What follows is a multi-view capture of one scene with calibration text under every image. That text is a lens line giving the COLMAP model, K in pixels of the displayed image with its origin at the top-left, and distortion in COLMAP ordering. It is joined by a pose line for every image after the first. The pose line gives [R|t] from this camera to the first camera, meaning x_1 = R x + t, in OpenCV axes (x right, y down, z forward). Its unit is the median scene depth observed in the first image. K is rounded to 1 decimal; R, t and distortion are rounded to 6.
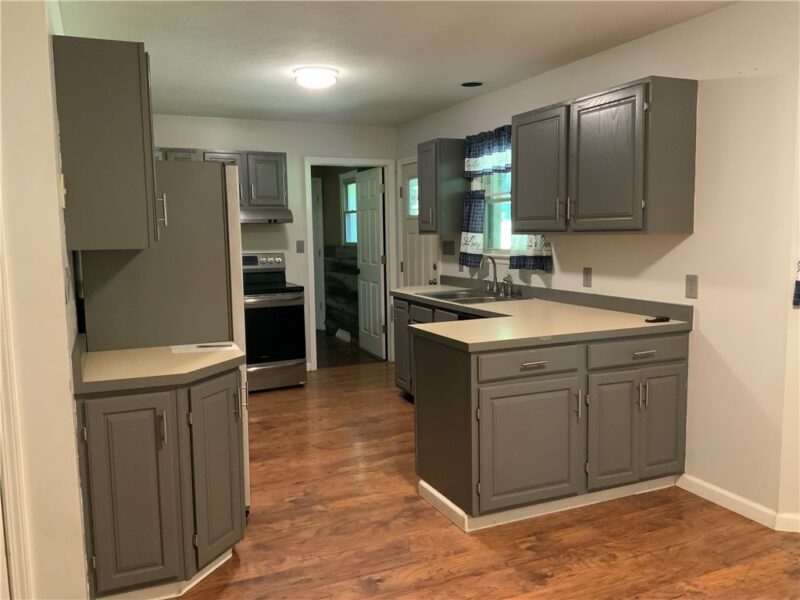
lens RADIAL K [[665.7, 0, 400.0], [0, 665.7, 300.0], [0, 0, 1]] dist [0.114242, -0.223886]
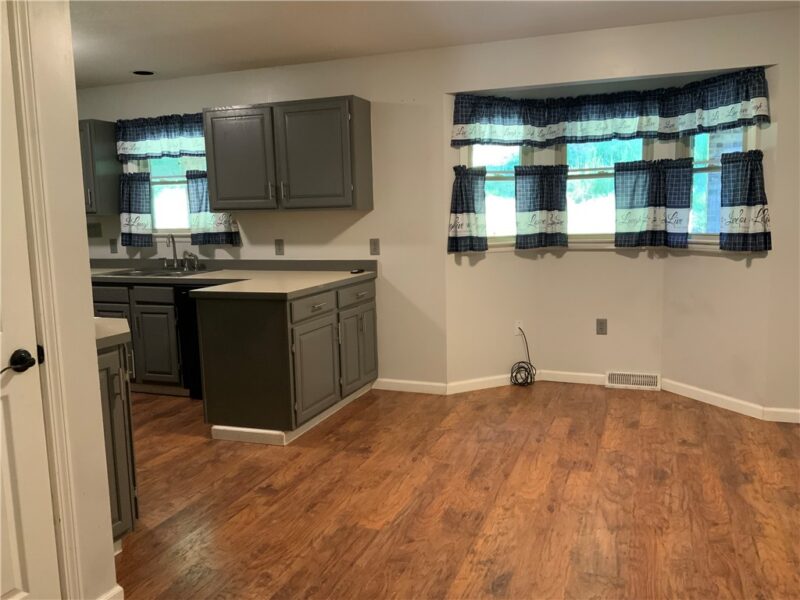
lens RADIAL K [[665.7, 0, 400.0], [0, 665.7, 300.0], [0, 0, 1]] dist [0.114242, -0.223886]
pose [[0.697548, -0.093142, 0.710459, -0.547339], [0.089254, 0.995088, 0.042825, 0.036775], [-0.710958, 0.033539, 0.702435, -0.032892]]
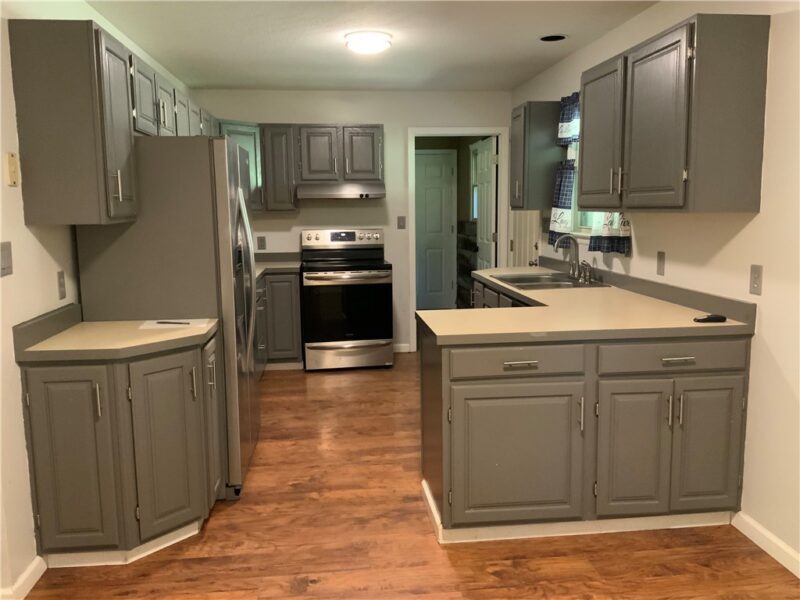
lens RADIAL K [[687.7, 0, 400.0], [0, 687.7, 300.0], [0, 0, 1]] dist [0.100146, -0.204363]
pose [[0.953120, 0.044414, -0.299316, 0.277854], [-0.034148, 0.998638, 0.039445, -0.013805], [0.300660, -0.027375, 0.953338, 0.096005]]
